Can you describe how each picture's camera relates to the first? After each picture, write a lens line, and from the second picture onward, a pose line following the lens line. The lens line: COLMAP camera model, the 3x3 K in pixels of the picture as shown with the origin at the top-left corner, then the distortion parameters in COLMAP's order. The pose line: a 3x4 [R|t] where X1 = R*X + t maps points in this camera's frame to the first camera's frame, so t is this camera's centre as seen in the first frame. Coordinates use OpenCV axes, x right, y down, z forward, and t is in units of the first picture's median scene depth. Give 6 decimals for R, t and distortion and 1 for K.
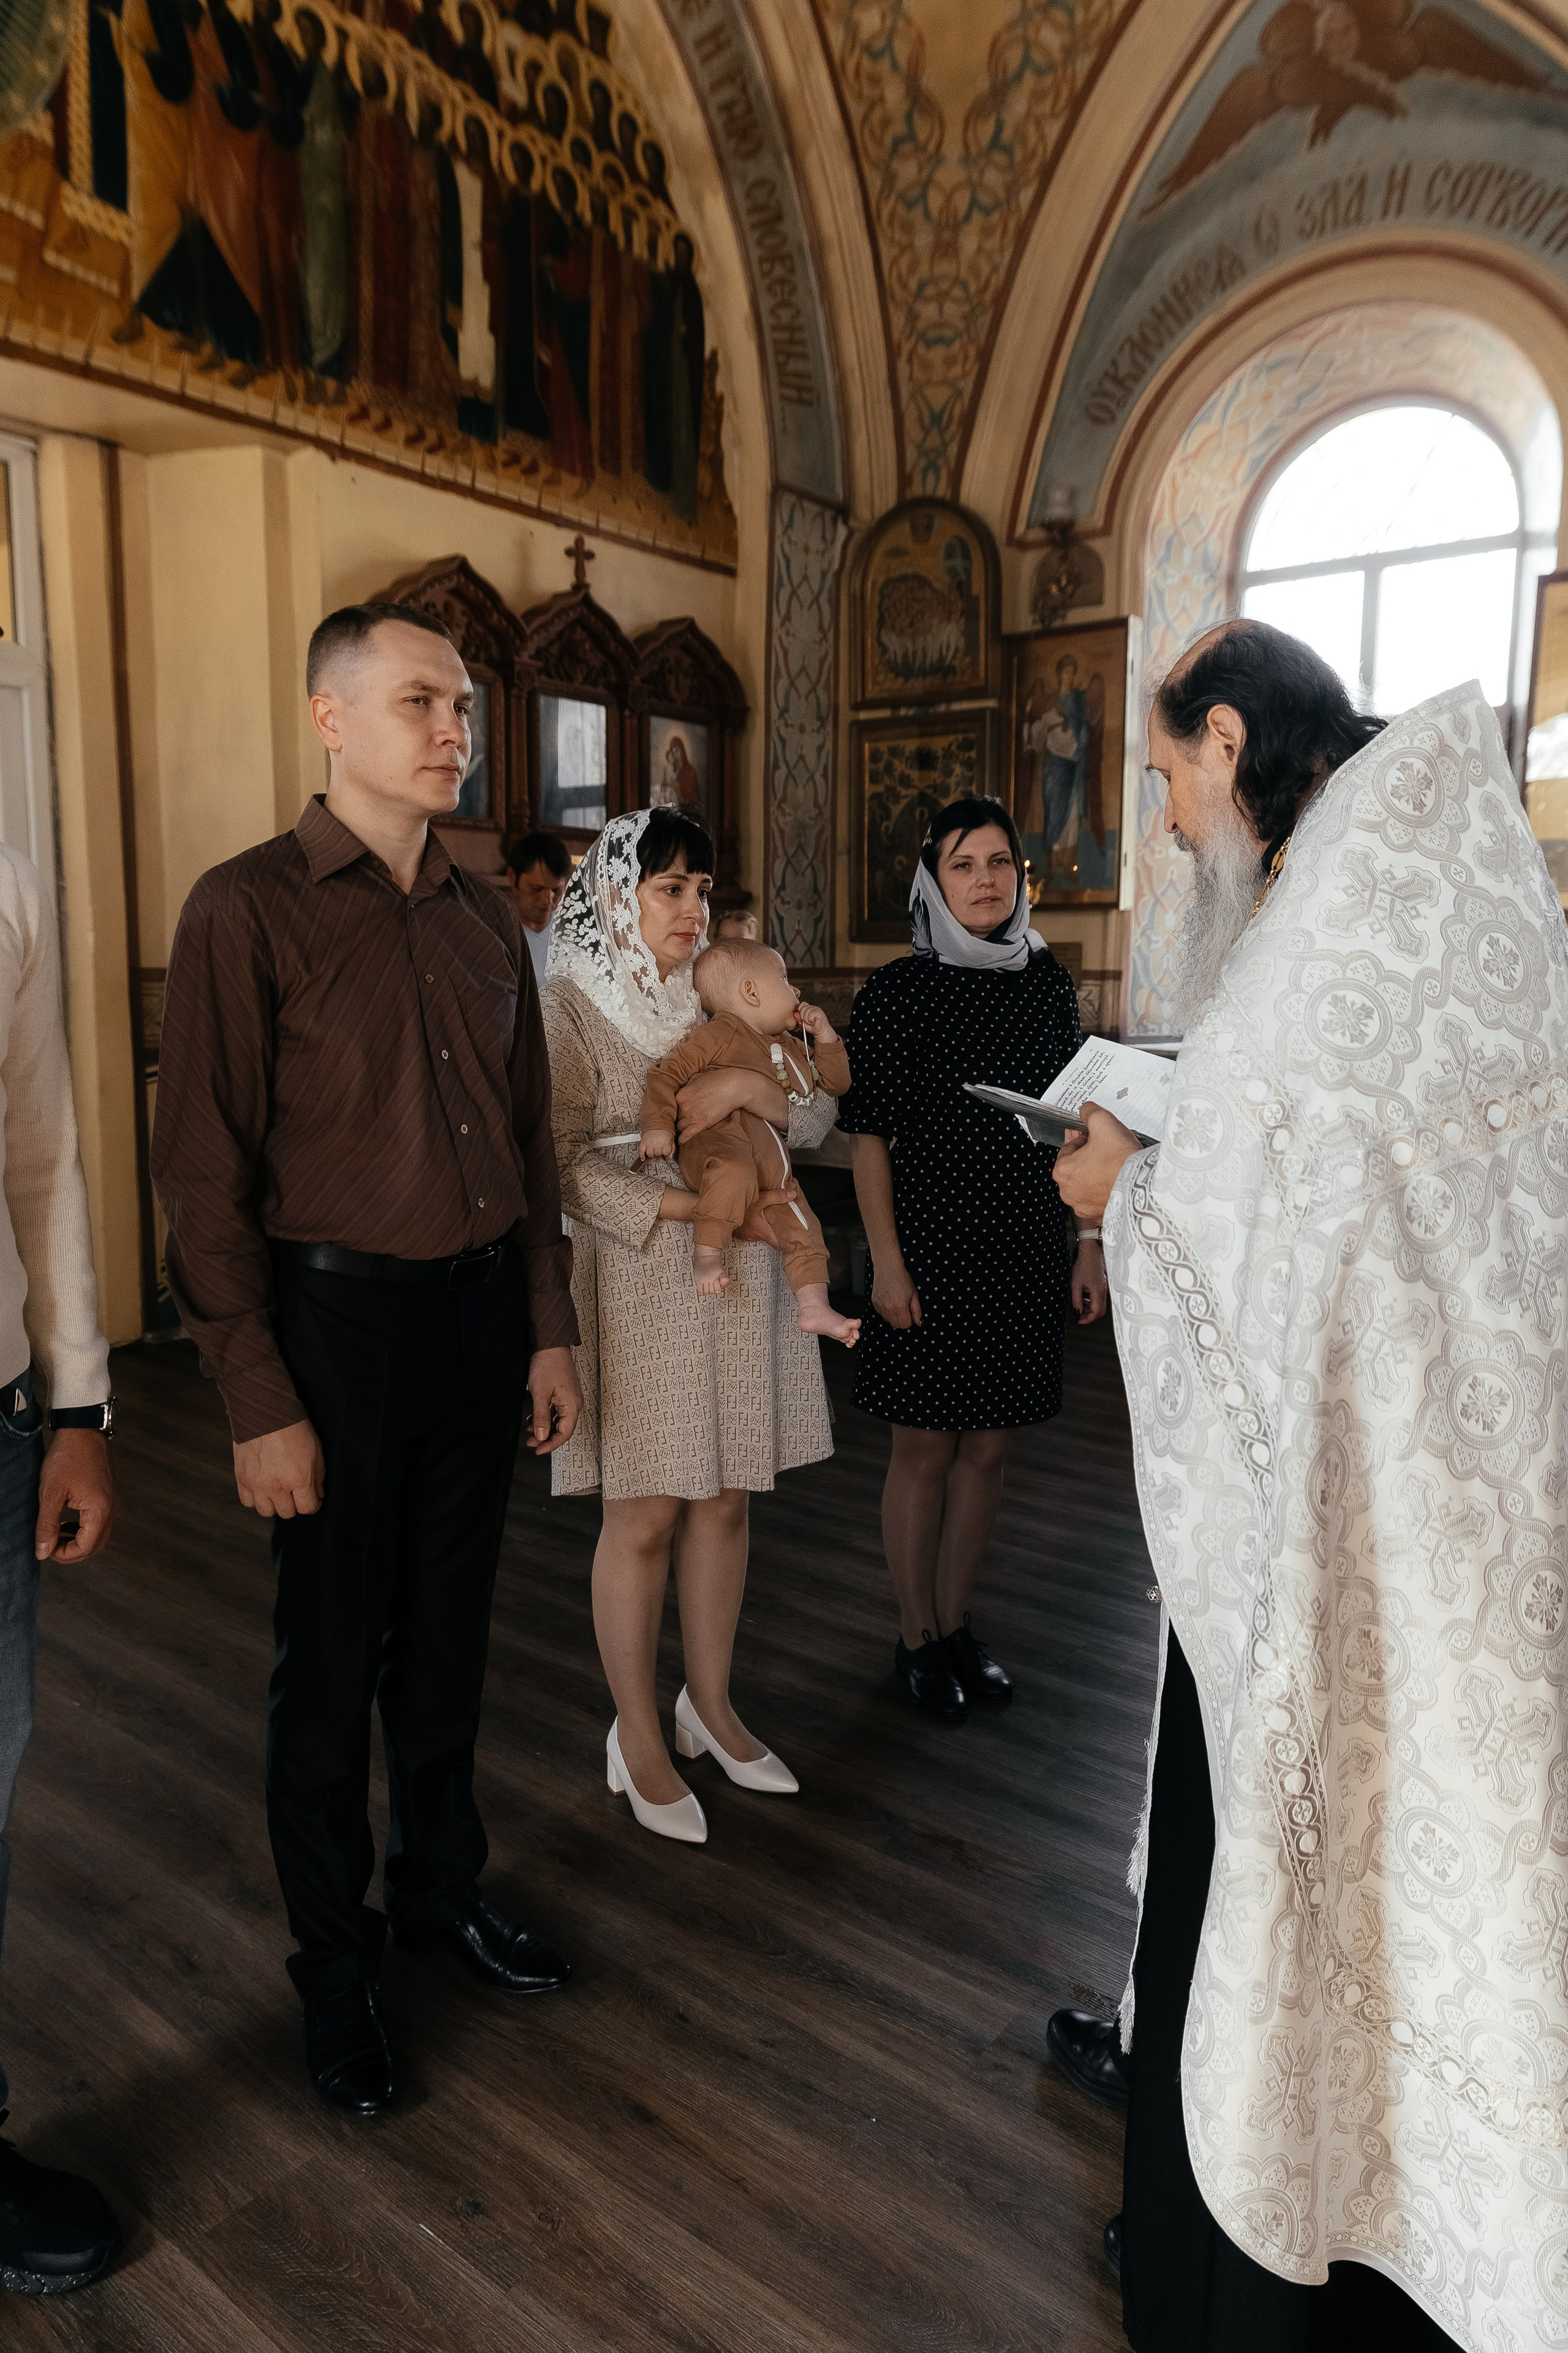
lens RADIAL K [[1562.1, 0, 783.9], [0, 1562.1, 1162.4], [0, 0, 1]] dist [-0.002491, 0.008298]
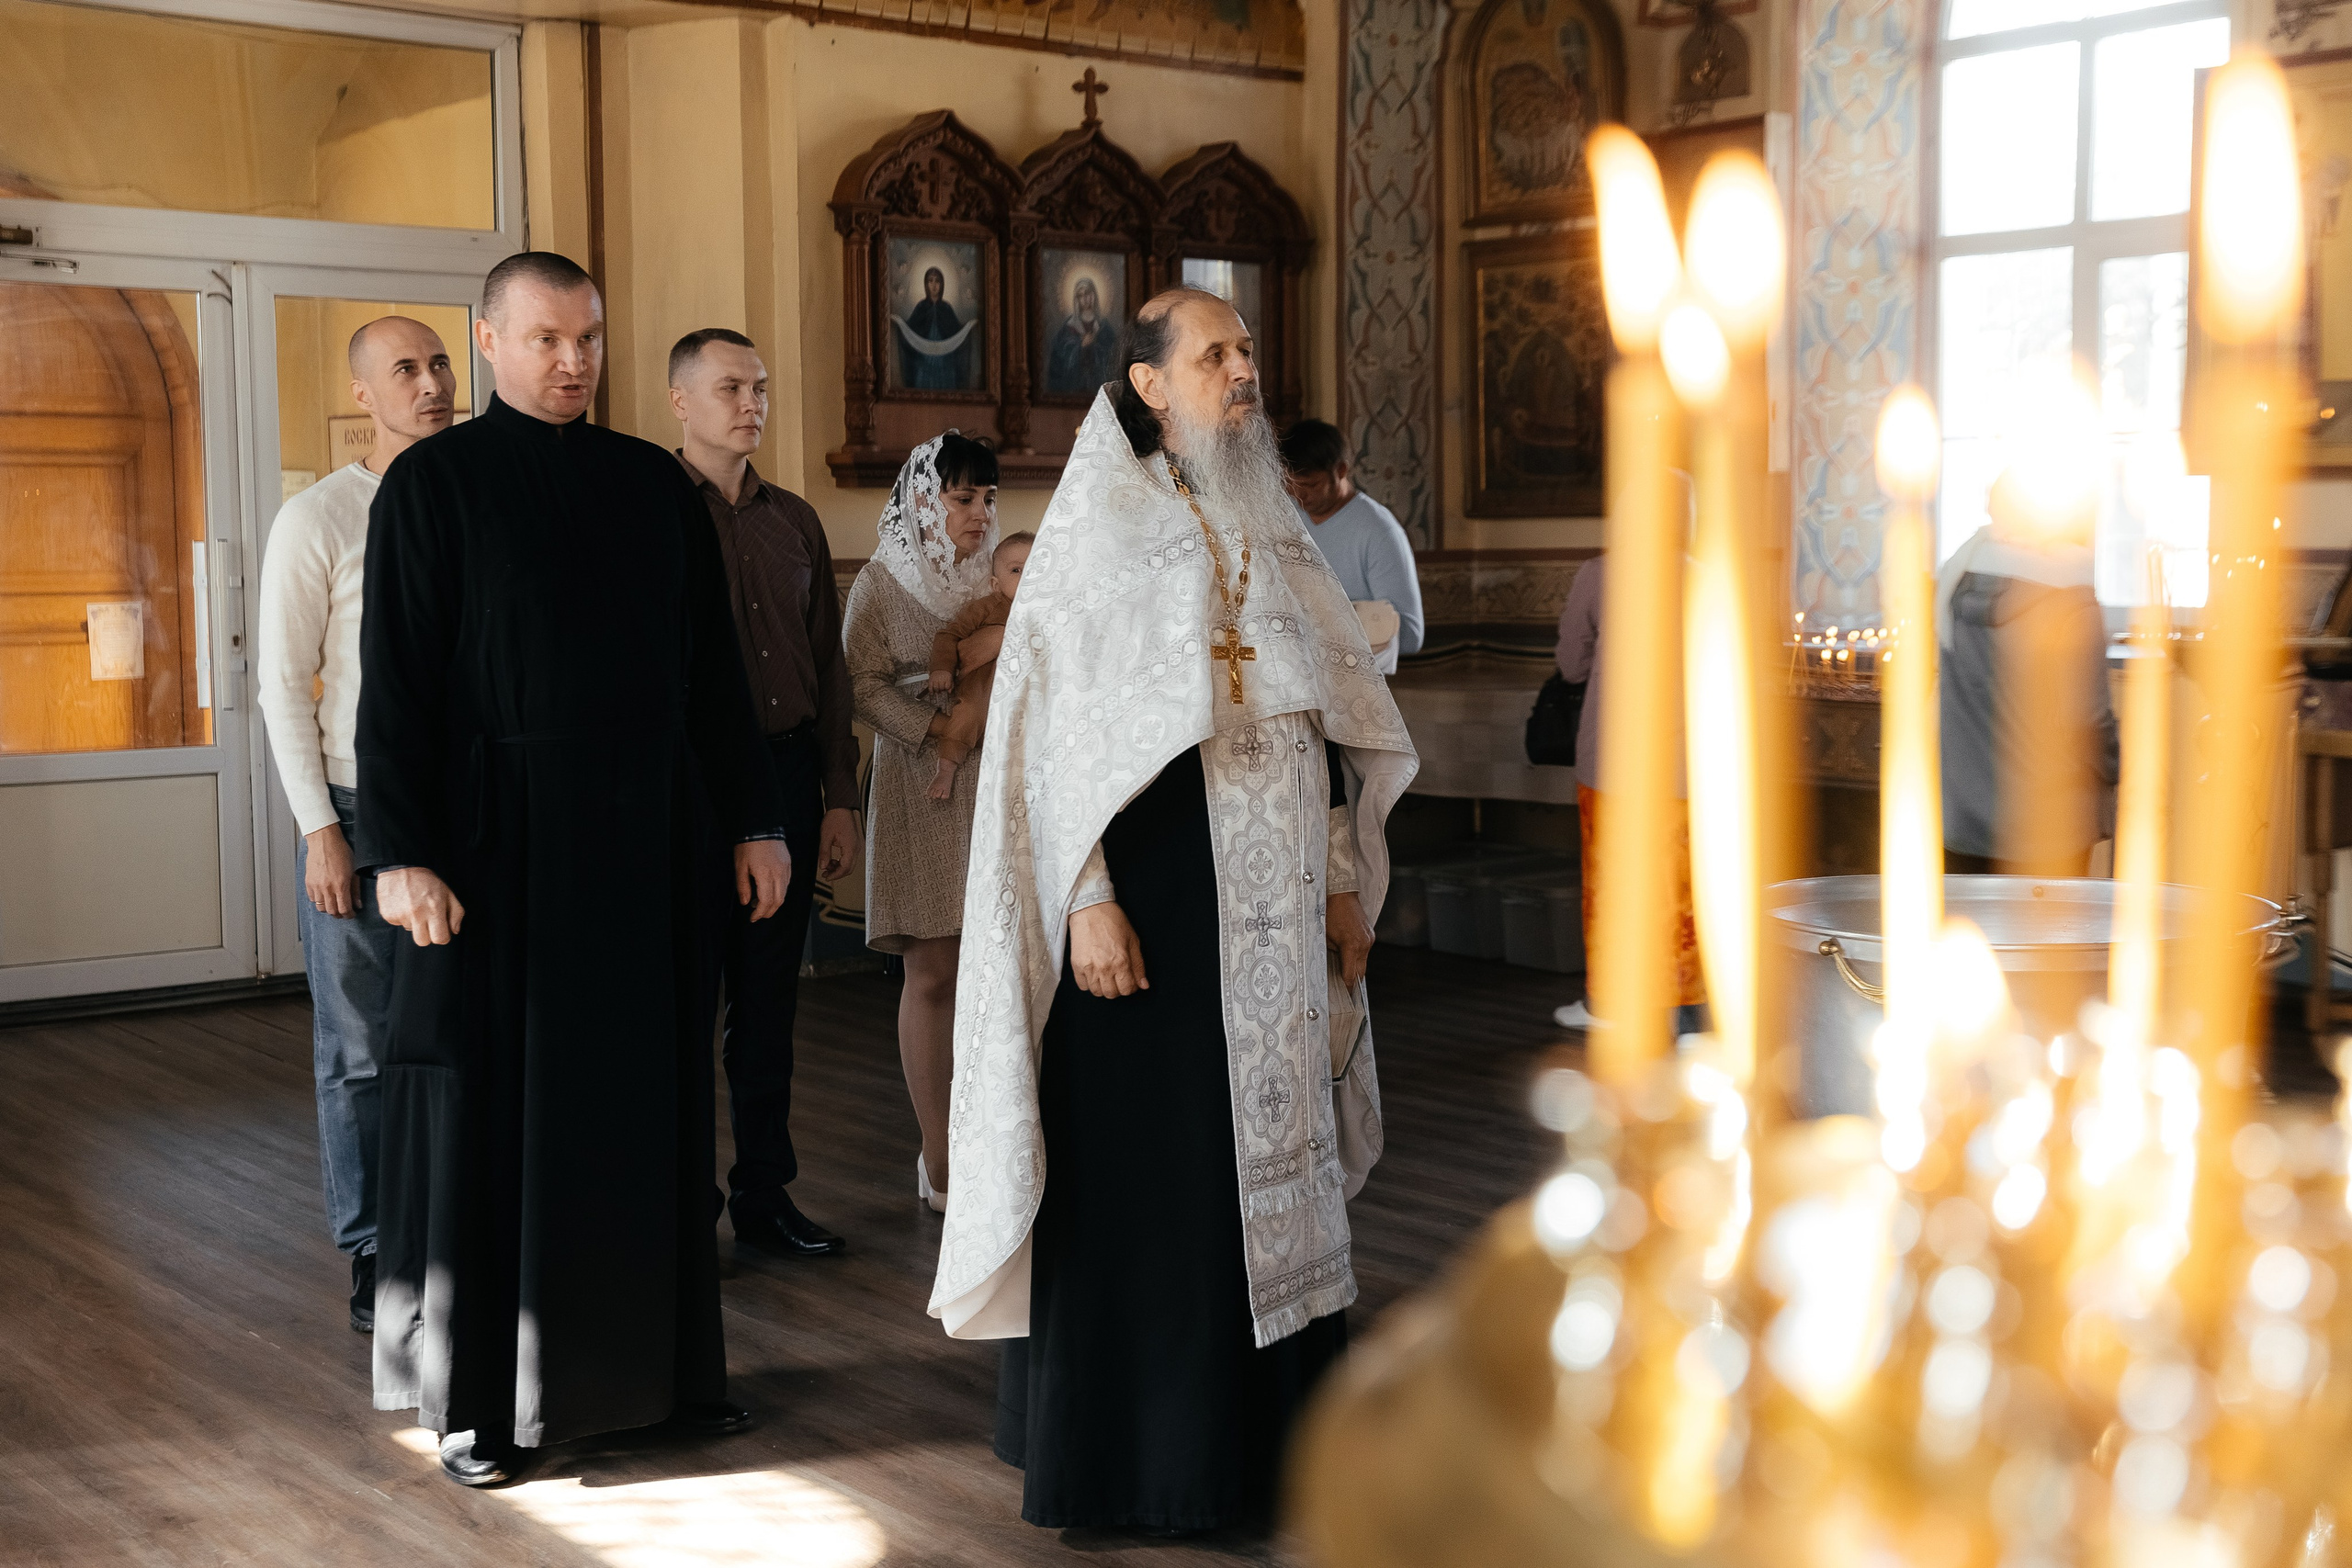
lens RADIAL K [[2896.2, 0, 1176.0], [0, 2896.2, 784.0], [0, 0, 1]] dist [0.012809, 0.049993]
pose [[0.977400, 0.002902, -0.211376, 0.241053], [-0.012336, 0.998985, -0.043326, 0.066927], [0.211036, 0.044954, 0.976444, -0.520718]]
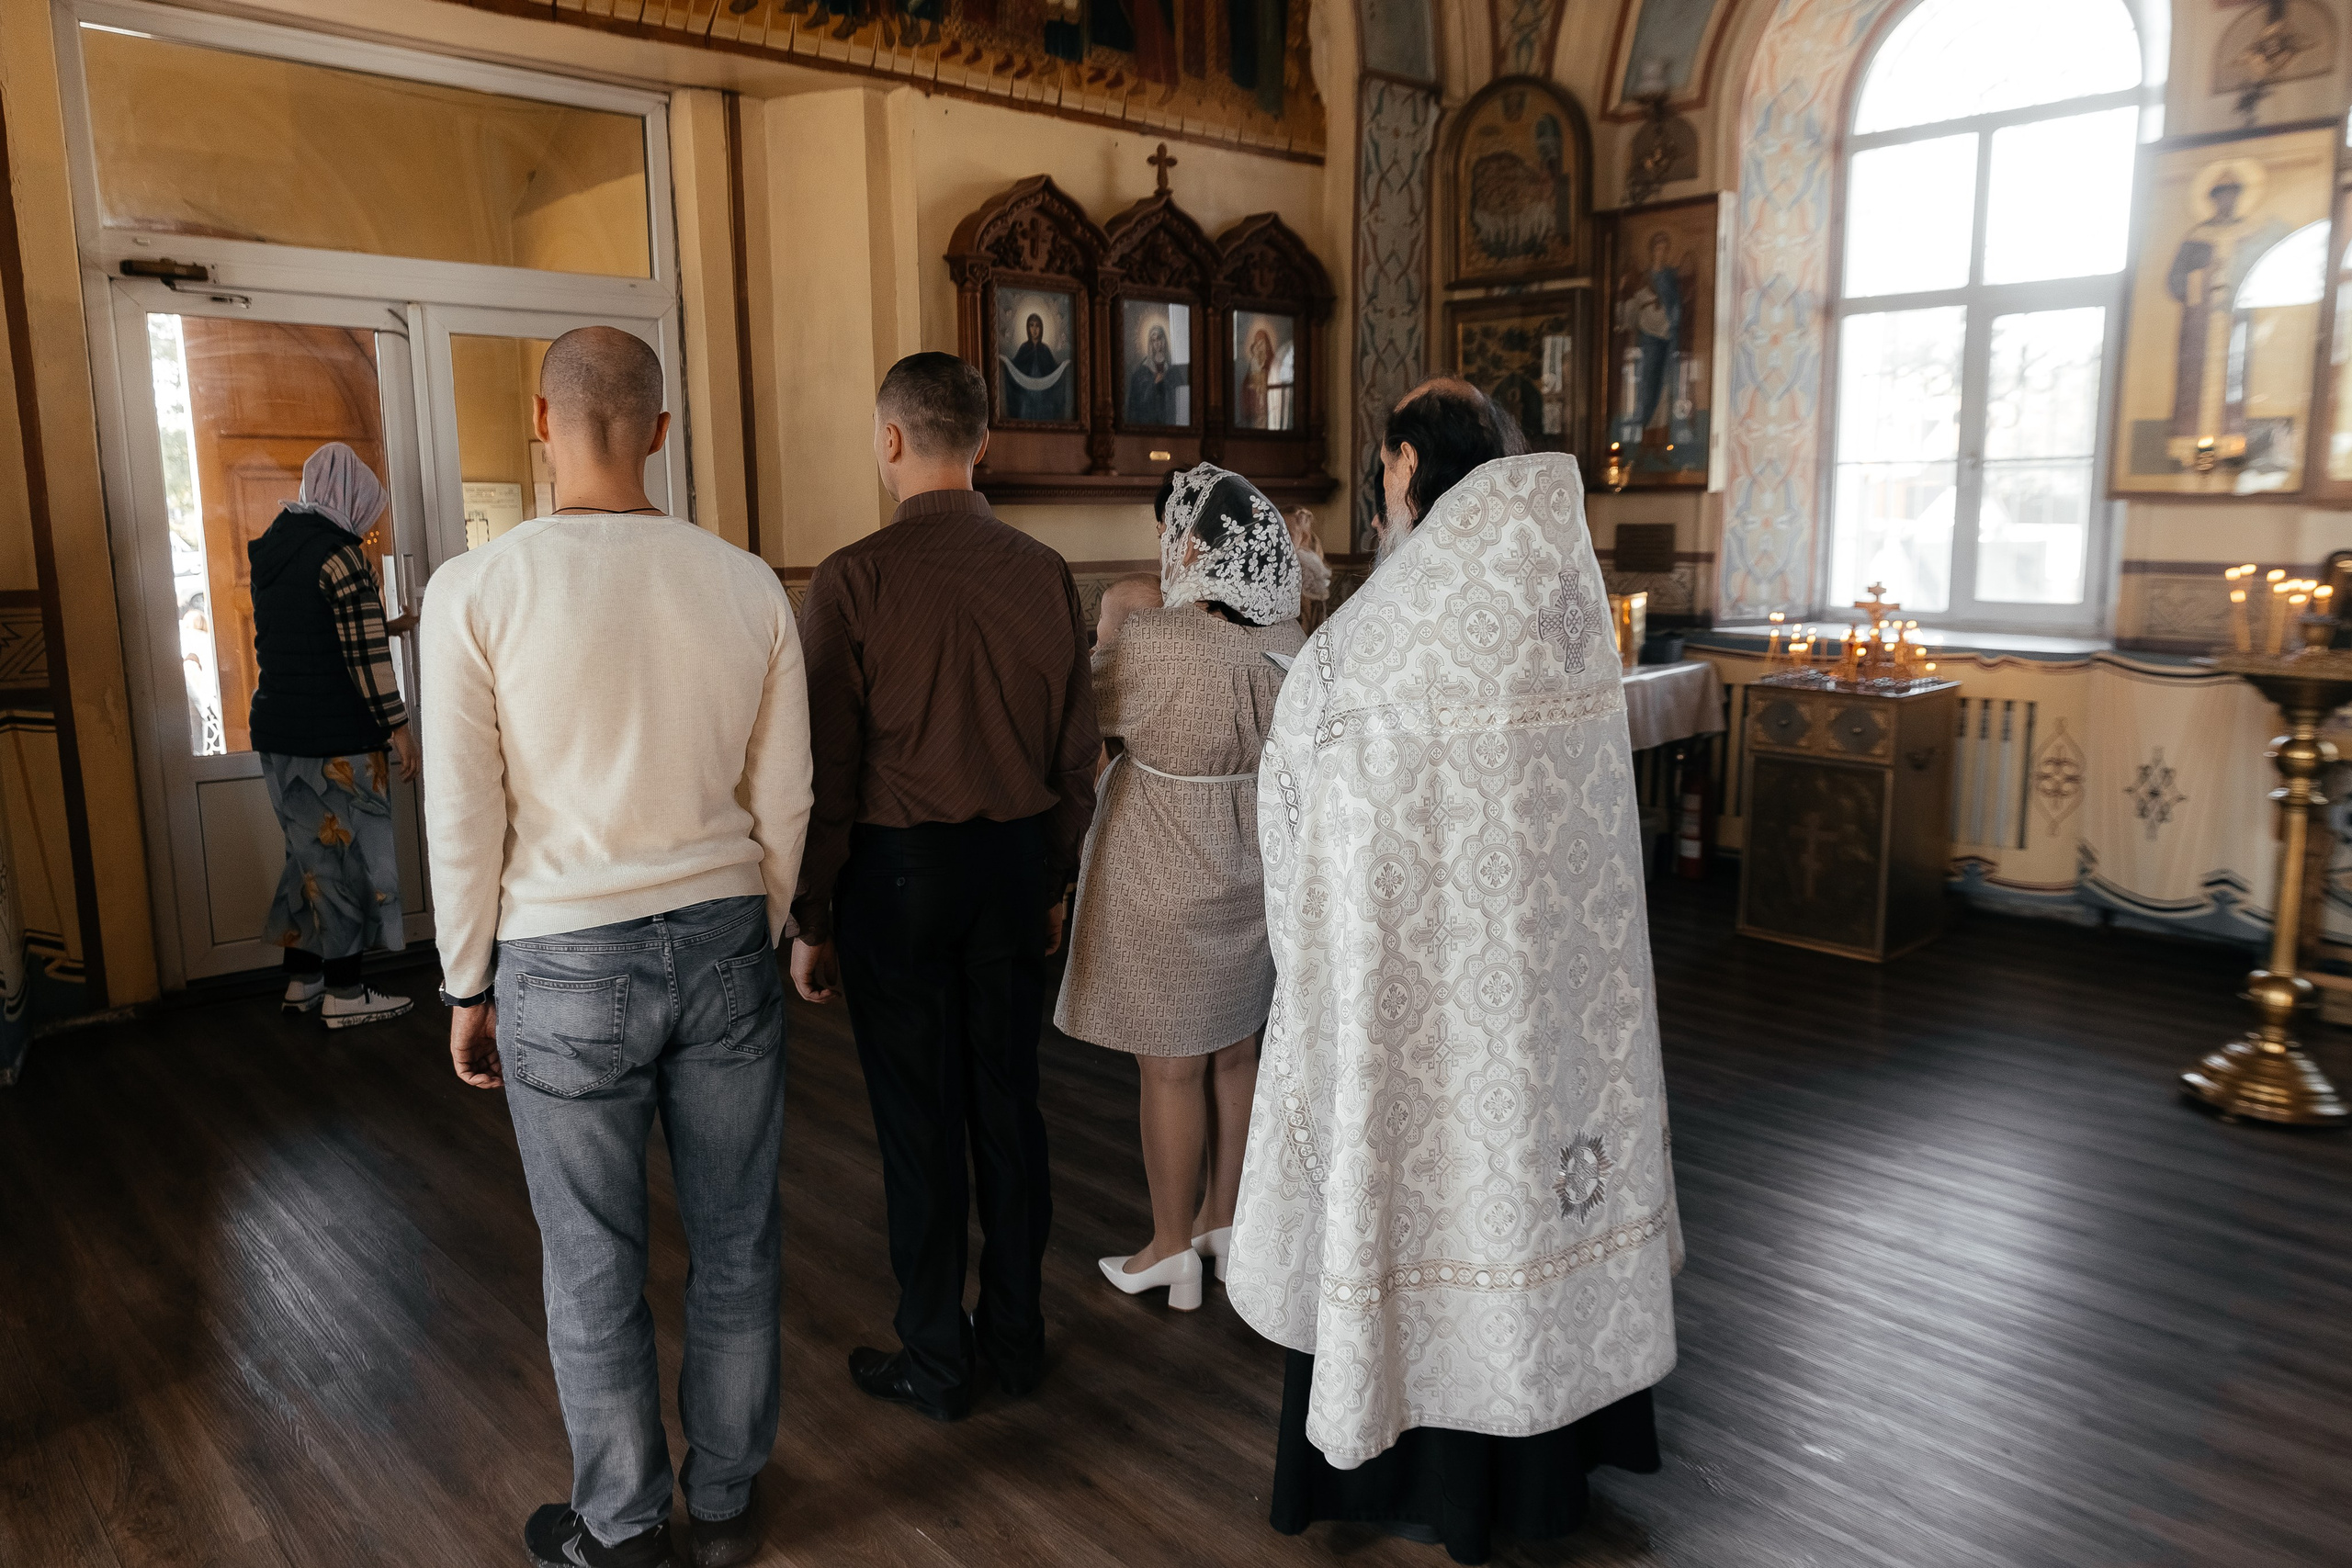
lens RADIAL K [[1710.4, 0, 1205.7], [0, 1710.4, 788.2], [0, 0, 1]] dist [-0.012457, 0.033820]
pose [[0.988623, 0.009777, -0.150095, 0.066547], [-0.004777, 0.999423, 0.033631, -0.009994], [0.150337, -0.032531, 0.988099, -0.121424]]
